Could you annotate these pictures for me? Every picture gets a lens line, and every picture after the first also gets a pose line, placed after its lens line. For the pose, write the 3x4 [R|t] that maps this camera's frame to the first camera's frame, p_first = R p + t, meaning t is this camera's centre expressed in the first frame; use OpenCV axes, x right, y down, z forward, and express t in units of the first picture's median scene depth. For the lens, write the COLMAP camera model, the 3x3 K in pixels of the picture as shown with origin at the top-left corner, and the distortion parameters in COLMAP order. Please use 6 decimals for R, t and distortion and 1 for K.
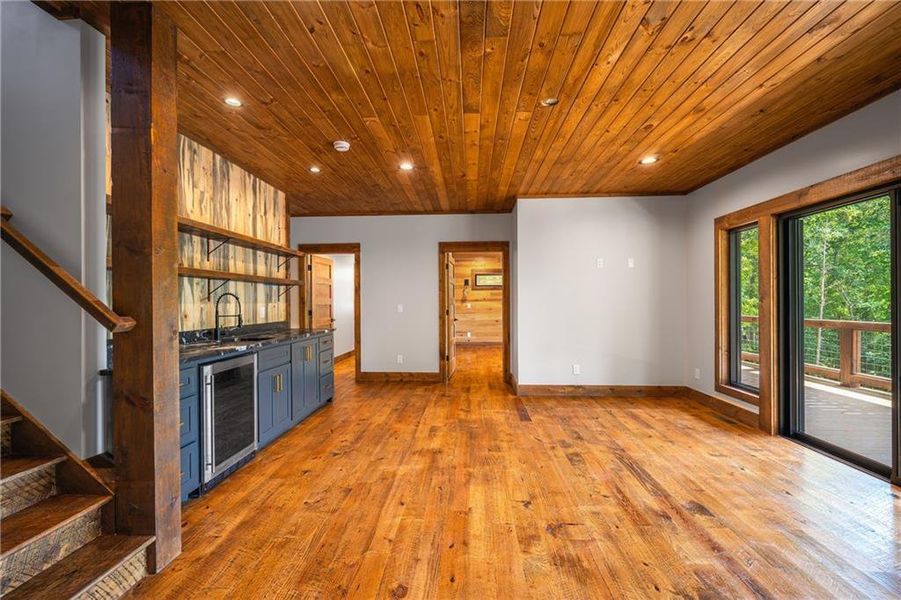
lens RADIAL K [[372.2, 0, 450.5], [0, 372.2, 300.0], [0, 0, 1]] dist [0.000576, -0.000002]
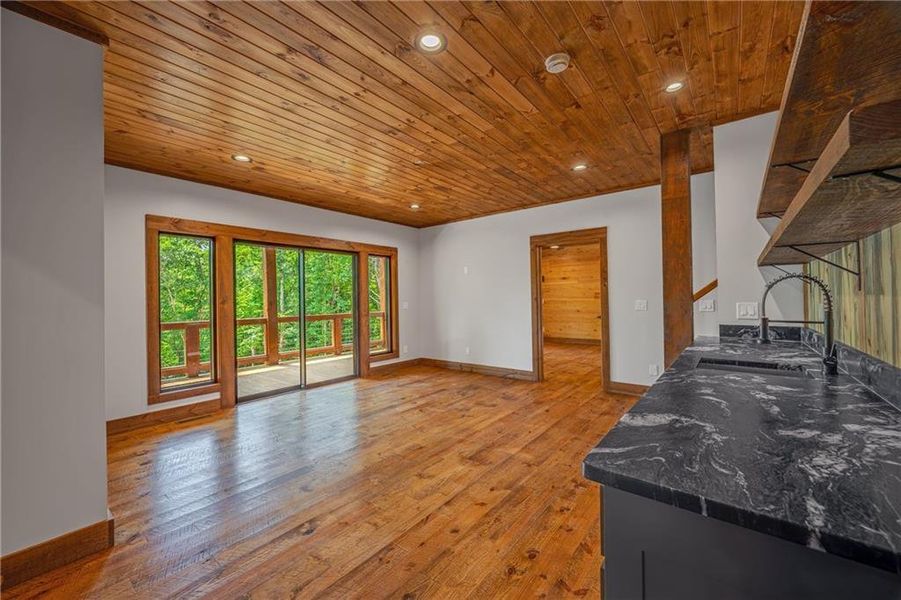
lens RADIAL K [[360.2, 0, 447.4], [0, 360.2, 289.6], [0, 0, 1]] dist [0.001013, 0.000035]
pose [[-0.809440, 0.034034, 0.586216, -0.456417], [0.019787, 0.999333, -0.030698, 0.006926], [-0.586869, -0.013248, -0.809573, 1.487799]]
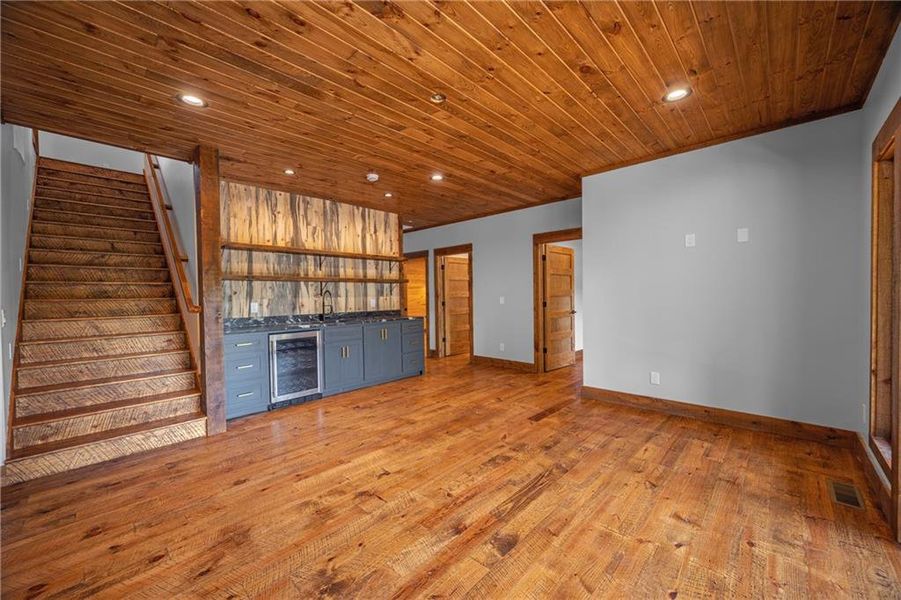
lens RADIAL K [[352.0, 0, 450.5], [0, 352.0, 300.0], [0, 0, 1]] dist [-0.000124, -0.000045]
pose [[0.762340, 0.001845, -0.647174, 0.659081], [0.015381, 0.999662, 0.020968, -0.002817], [0.646994, -0.025939, 0.762054, 0.200917]]
